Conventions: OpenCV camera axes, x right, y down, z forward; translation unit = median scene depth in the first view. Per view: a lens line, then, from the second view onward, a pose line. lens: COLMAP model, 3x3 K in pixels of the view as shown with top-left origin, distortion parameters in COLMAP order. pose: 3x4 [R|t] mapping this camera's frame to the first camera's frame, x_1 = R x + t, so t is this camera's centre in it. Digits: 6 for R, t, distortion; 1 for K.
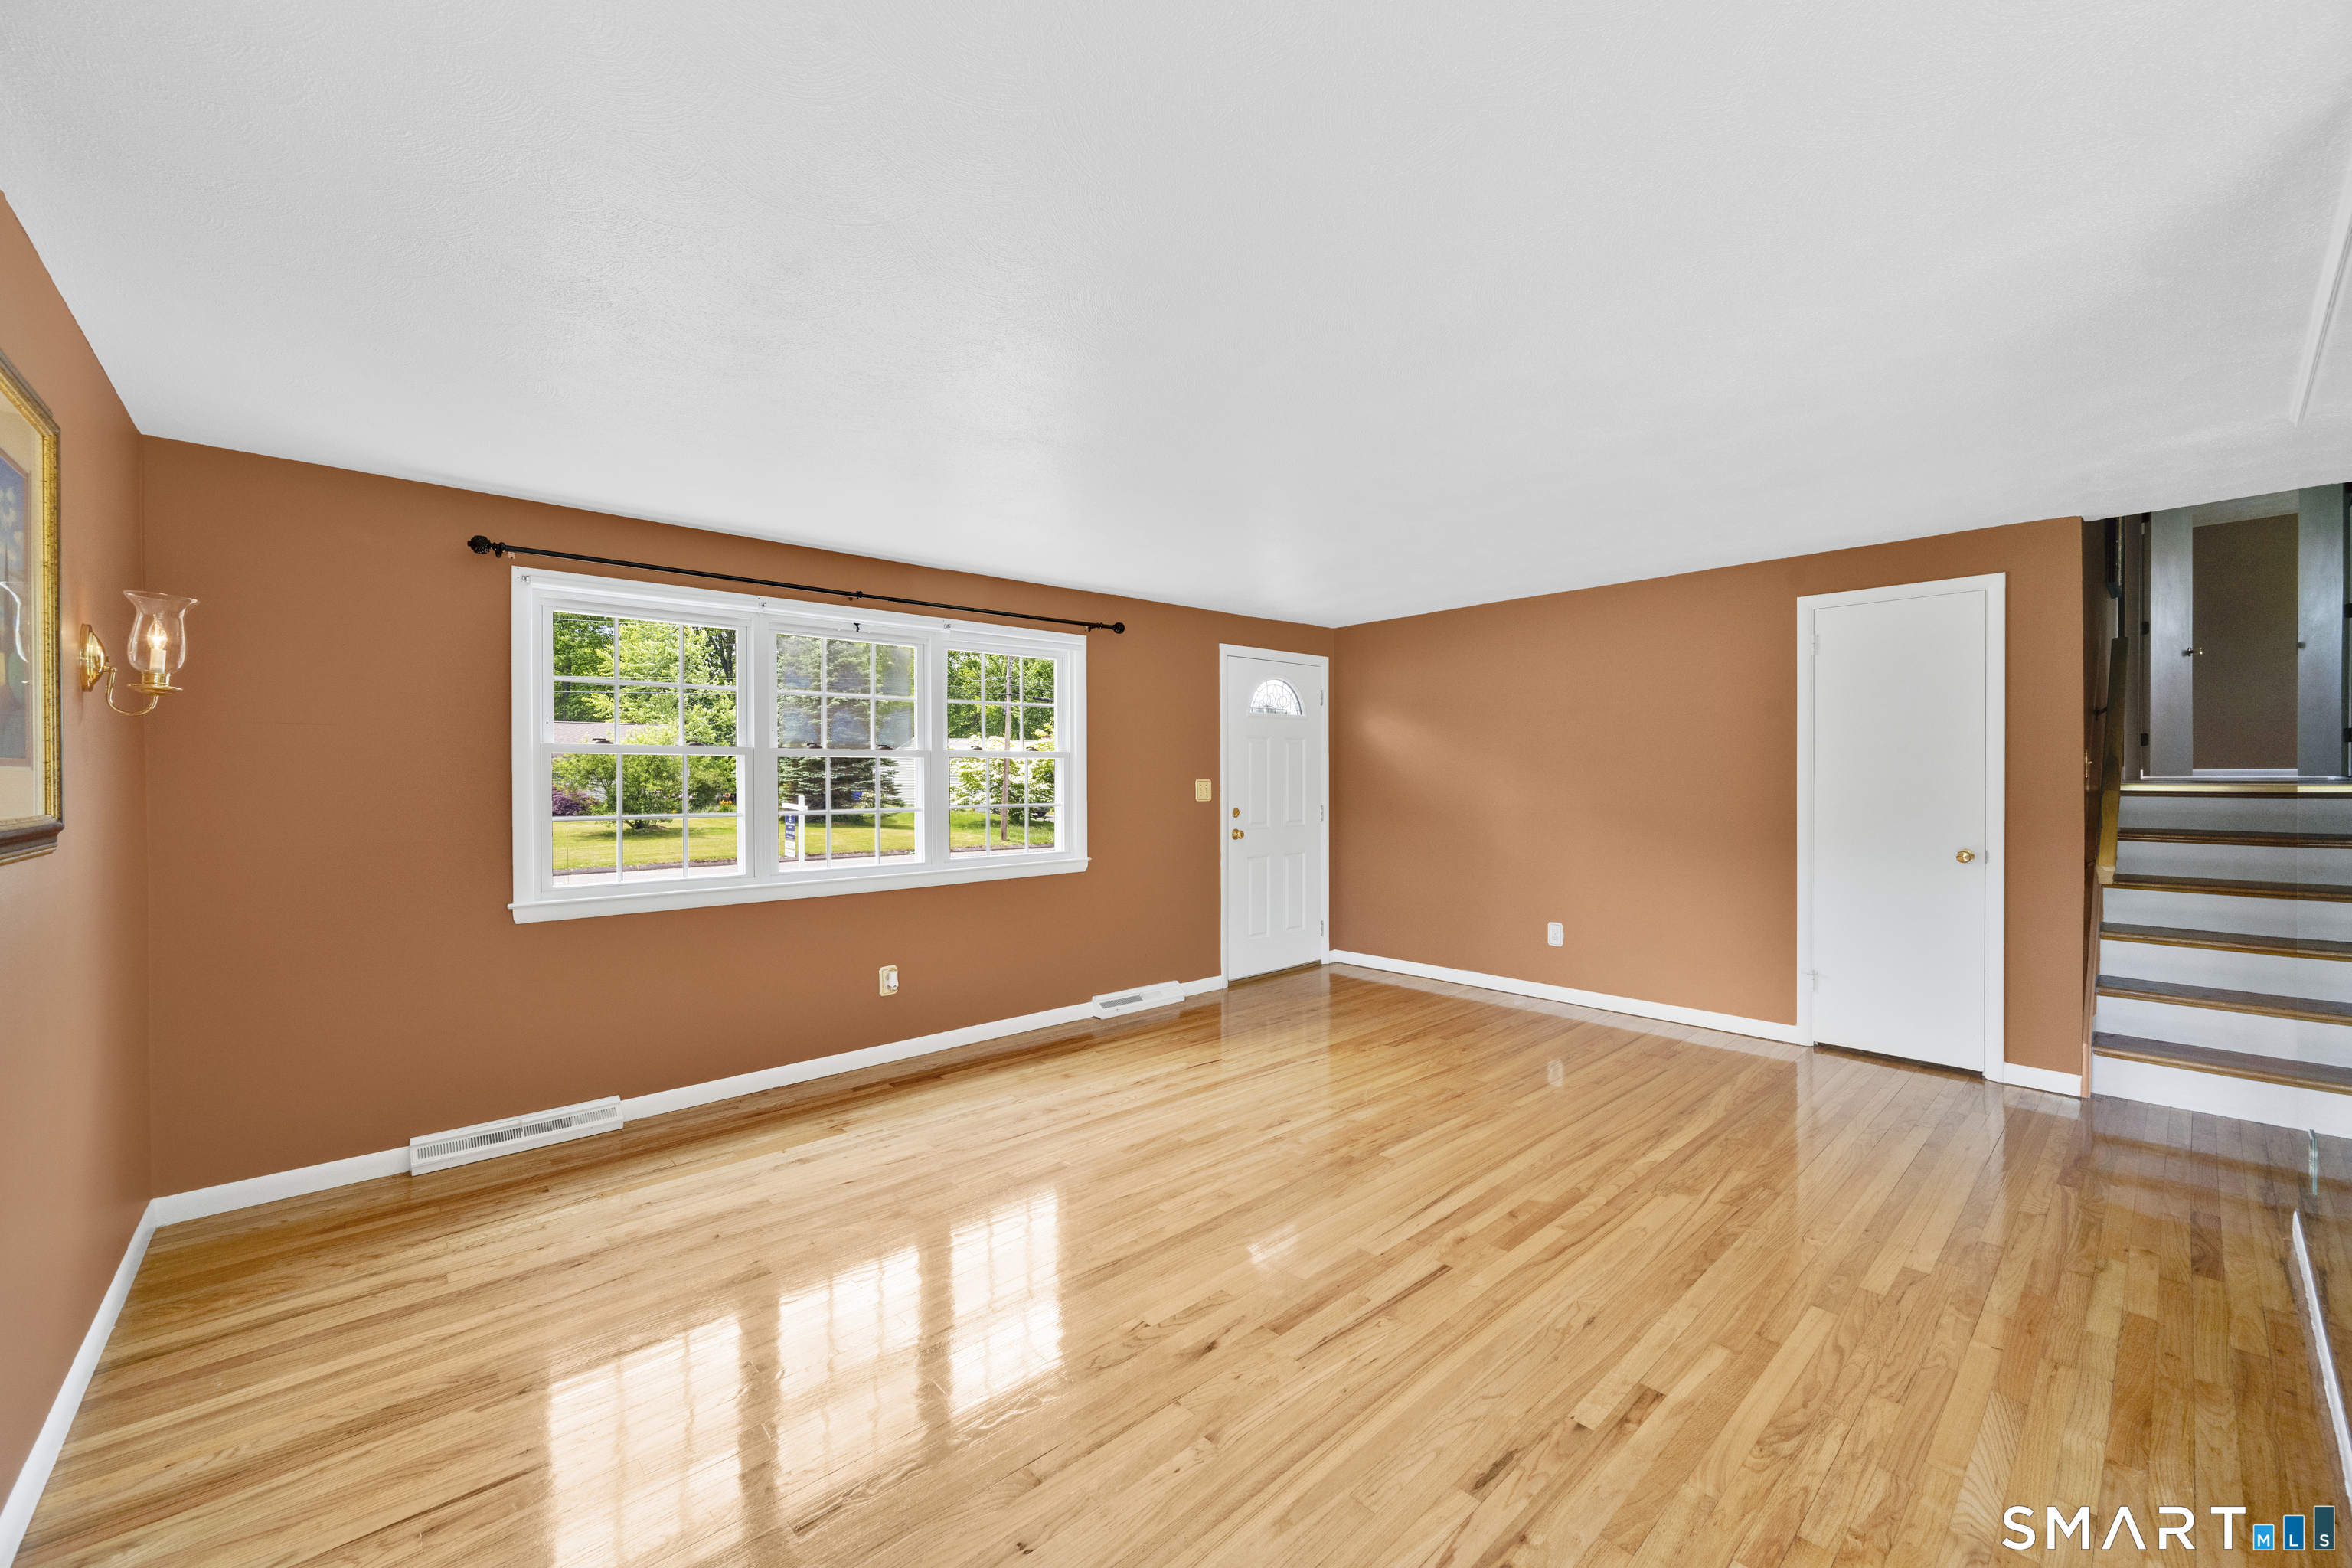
lens RADIAL K [[934.0, 0, 1170.3], [0, 934.0, 780.9], [0, 0, 1]] dist [0.000150, -0.000440]
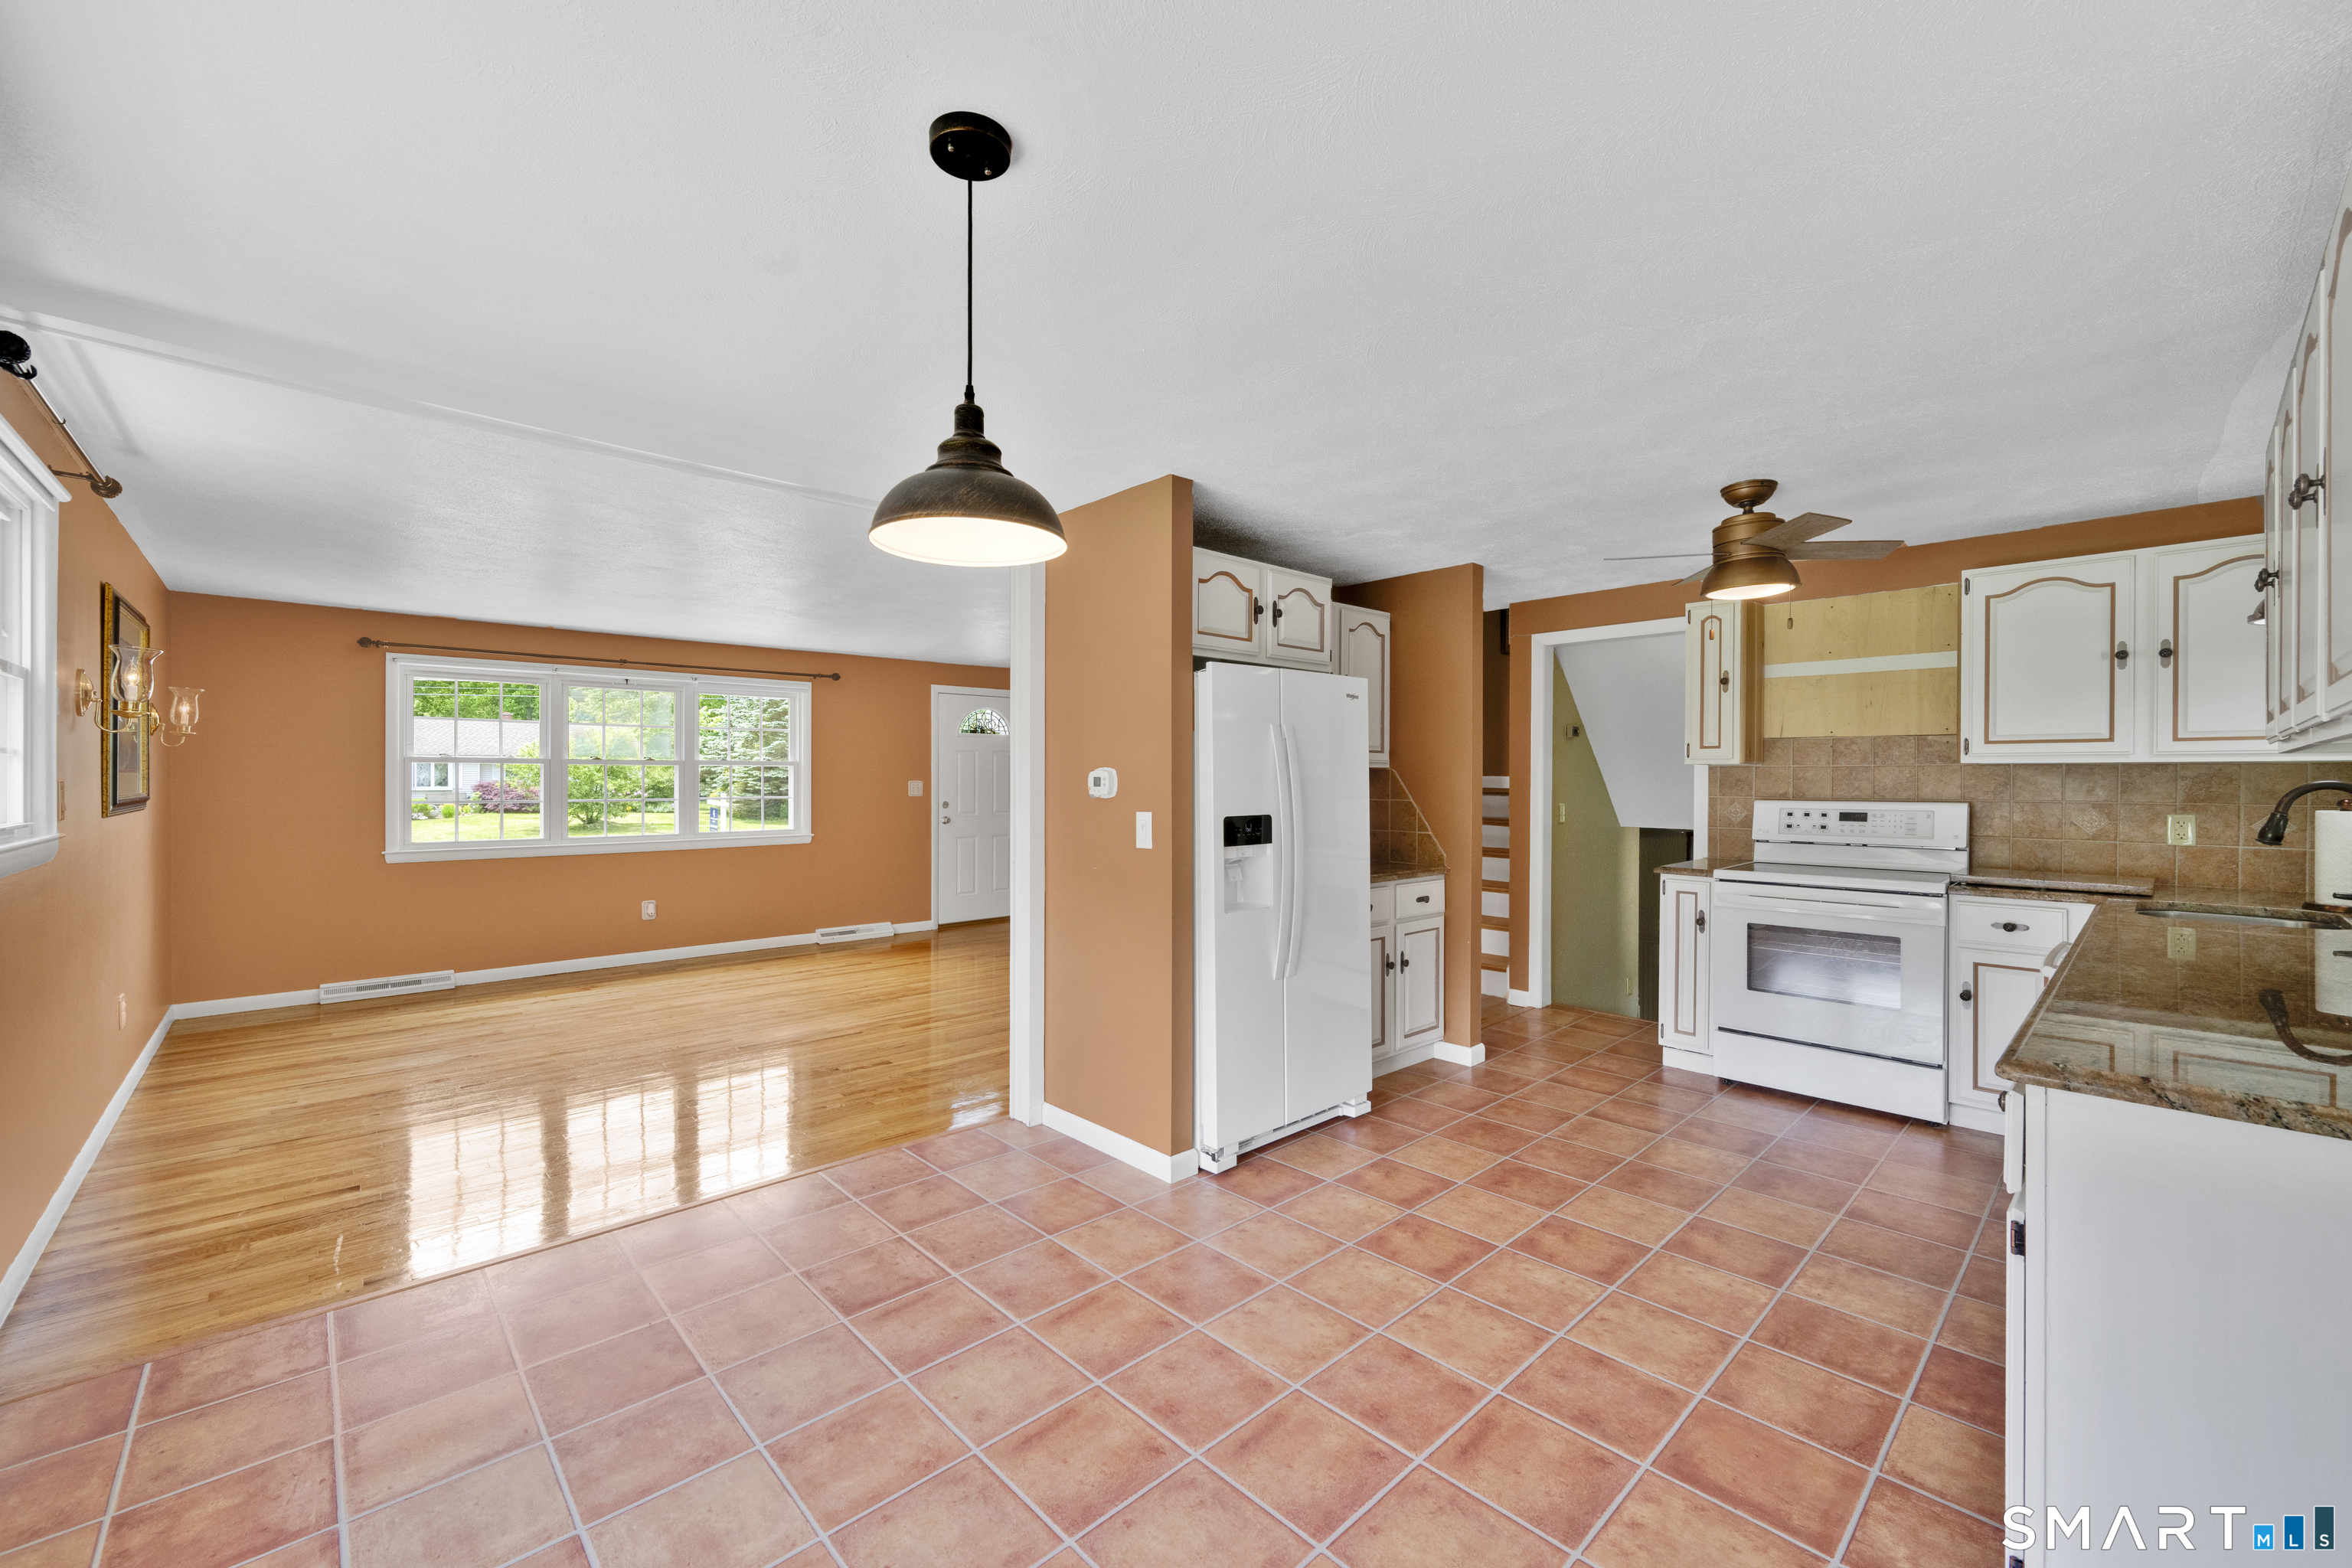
lens RADIAL K [[934.0, 0, 1187.8], [0, 934.0, 782.1], [0, 0, 1]] dist [0.000150, -0.000440]
pose [[0.999593, 0.006131, 0.027876, 0.547050], [-0.006114, 0.999981, -0.000708, -0.001800], [-0.027880, 0.000537, 0.999611, -0.572169]]
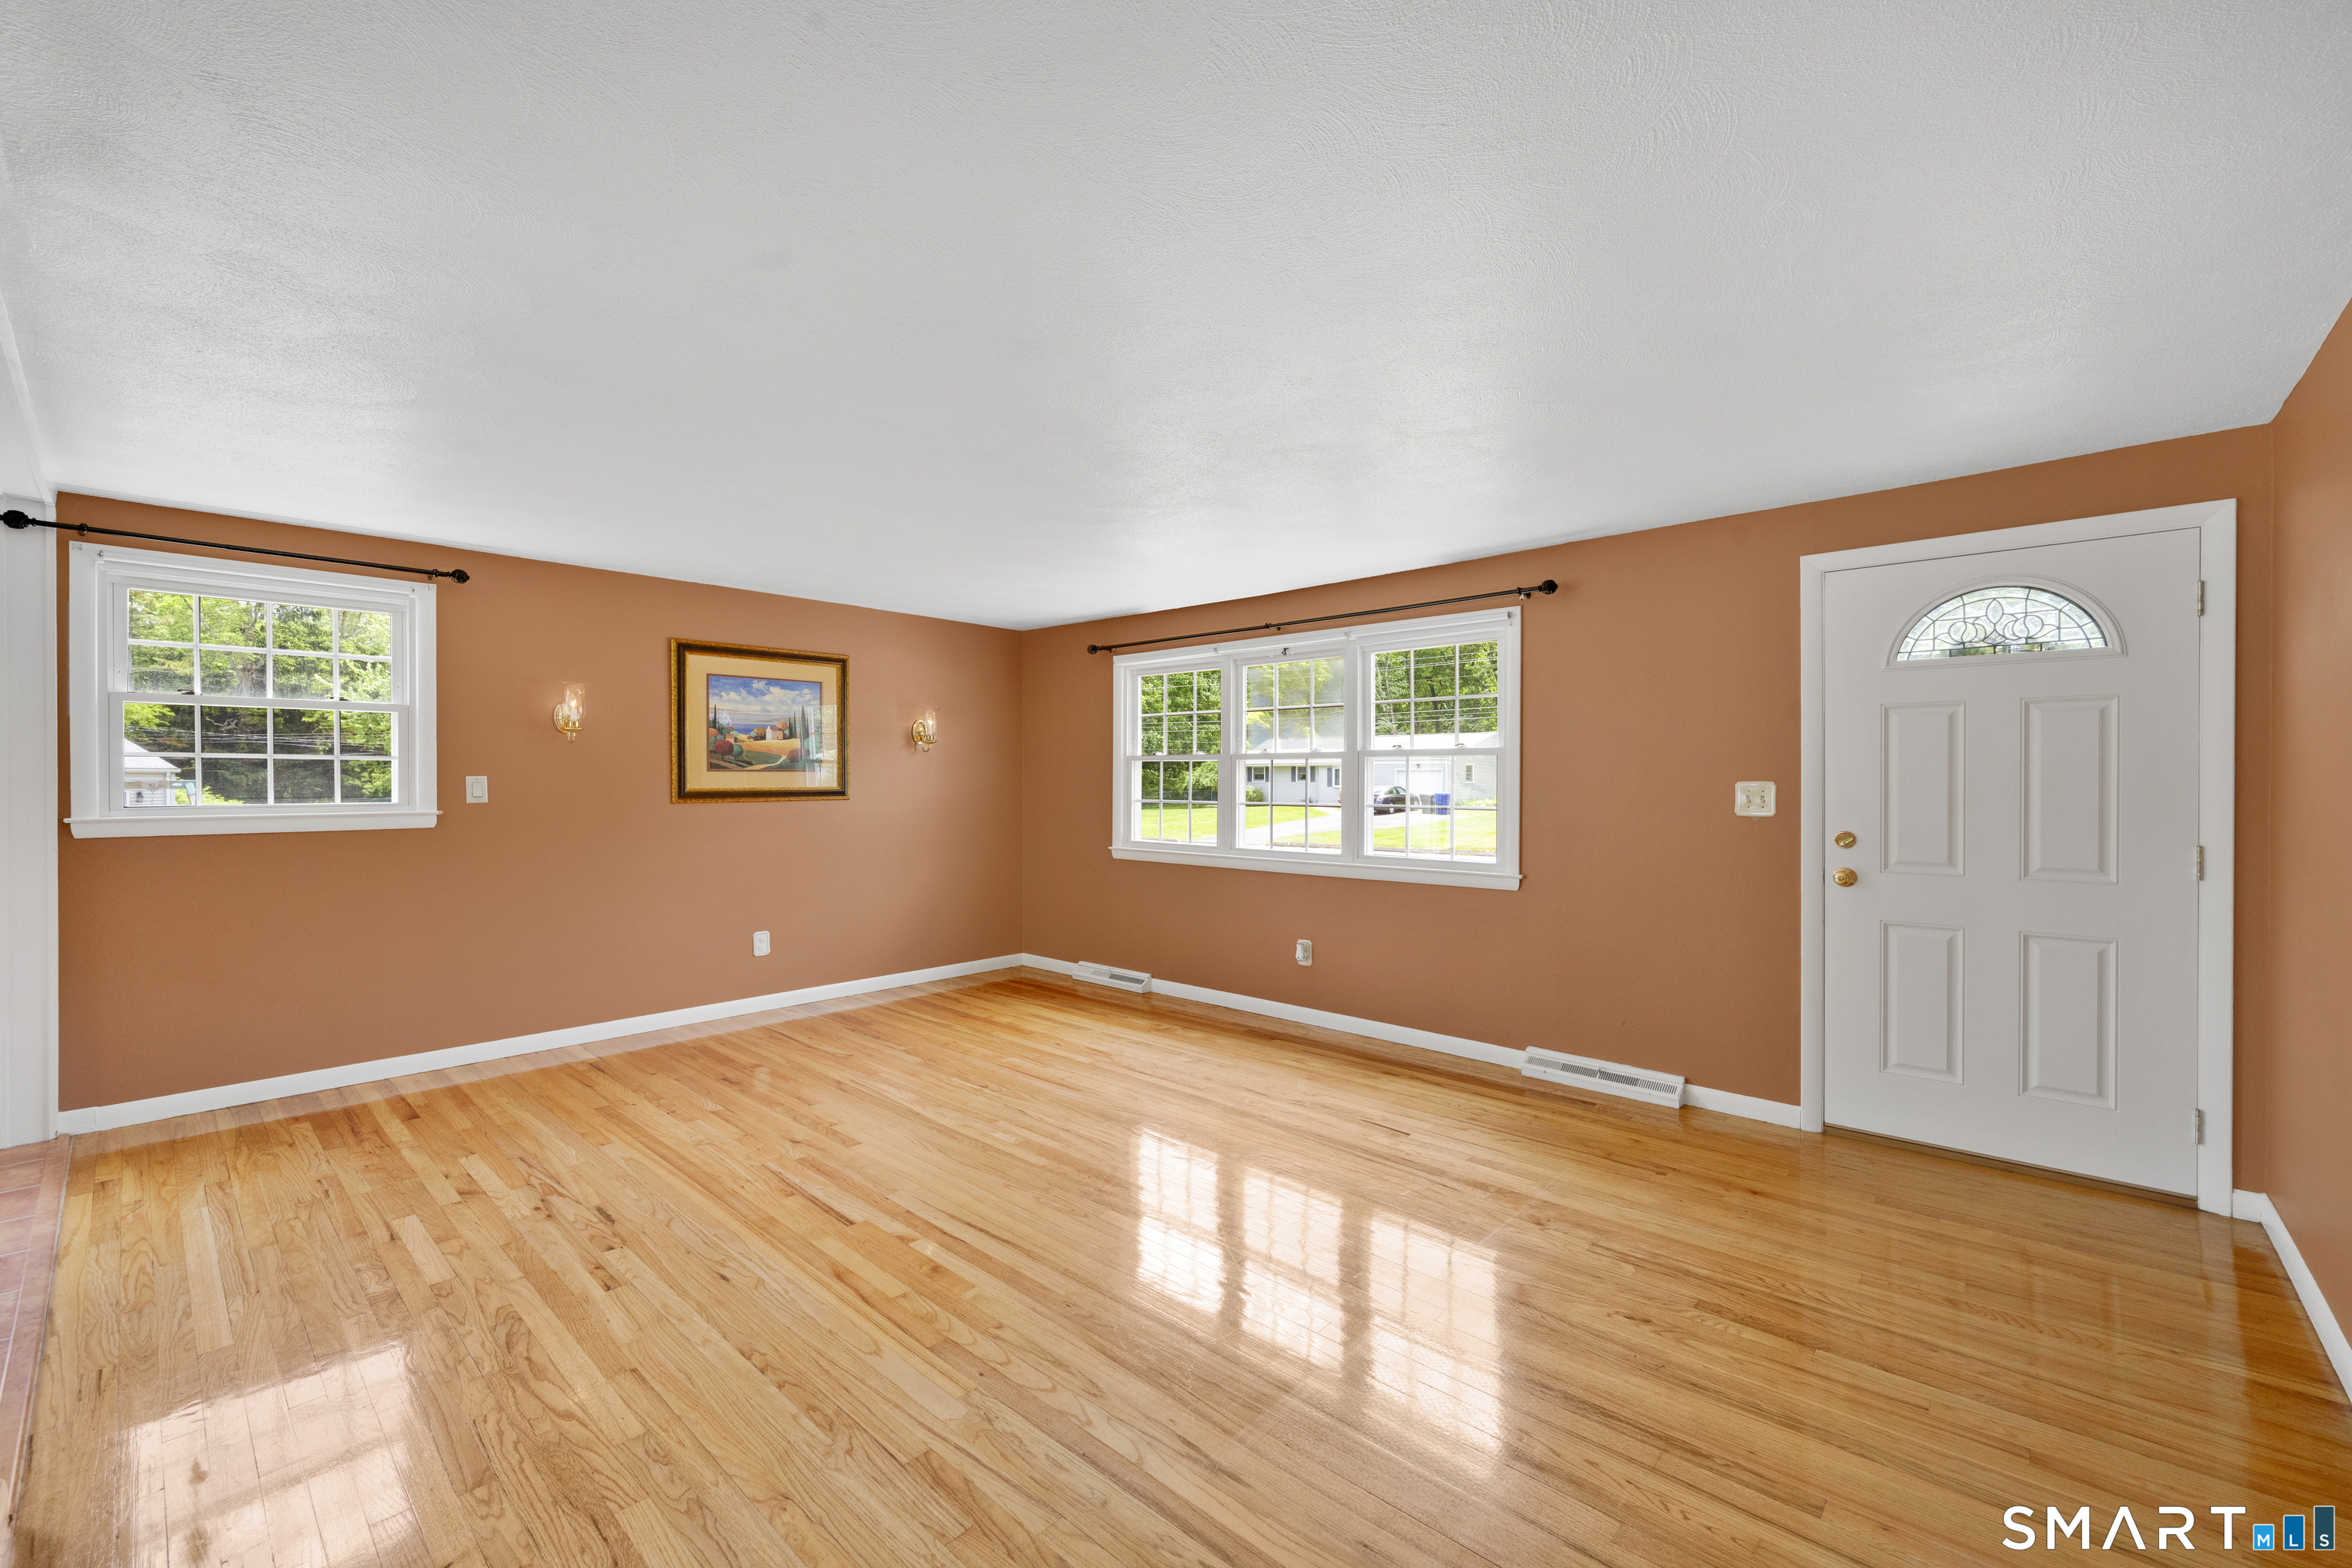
lens RADIAL K [[934.0, 0, 1207.6], [0, 934.0, 786.7], [0, 0, 1]] dist [0.000150, -0.000440]
pose [[0.116467, 0.016204, -0.993062, 0.830572], [-0.005679, 0.999861, 0.015649, -0.008457], [0.993178, 0.003817, 0.116542, 0.747719]]
